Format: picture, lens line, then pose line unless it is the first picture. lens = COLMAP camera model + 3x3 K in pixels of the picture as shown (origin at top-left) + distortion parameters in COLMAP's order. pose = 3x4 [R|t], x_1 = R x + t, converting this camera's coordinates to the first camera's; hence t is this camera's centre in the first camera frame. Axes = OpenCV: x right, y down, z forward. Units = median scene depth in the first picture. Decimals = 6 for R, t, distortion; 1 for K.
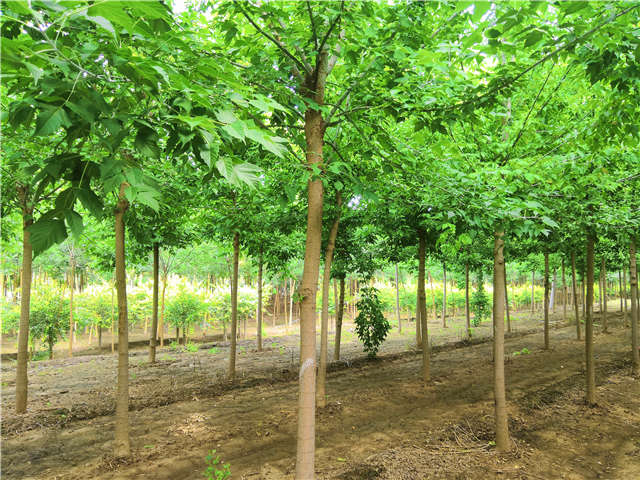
lens RADIAL K [[508.8, 0, 319.9], [0, 508.8, 240.1], [0, 0, 1]] dist [-0.004528, 0.001582]
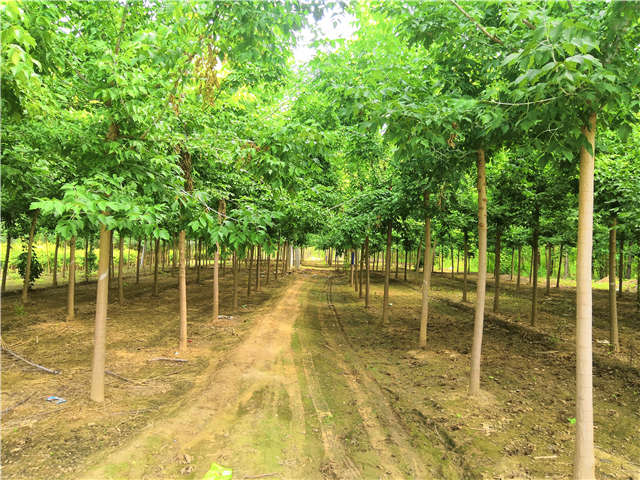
lens RADIAL K [[508.8, 0, 319.9], [0, 508.8, 239.5], [0, 0, 1]] dist [-0.004528, 0.001582]
pose [[0.723660, 0.020096, 0.689864, -0.164171], [-0.059380, 0.997682, 0.033226, -0.012952], [-0.687597, -0.065009, 0.723176, -0.362742]]
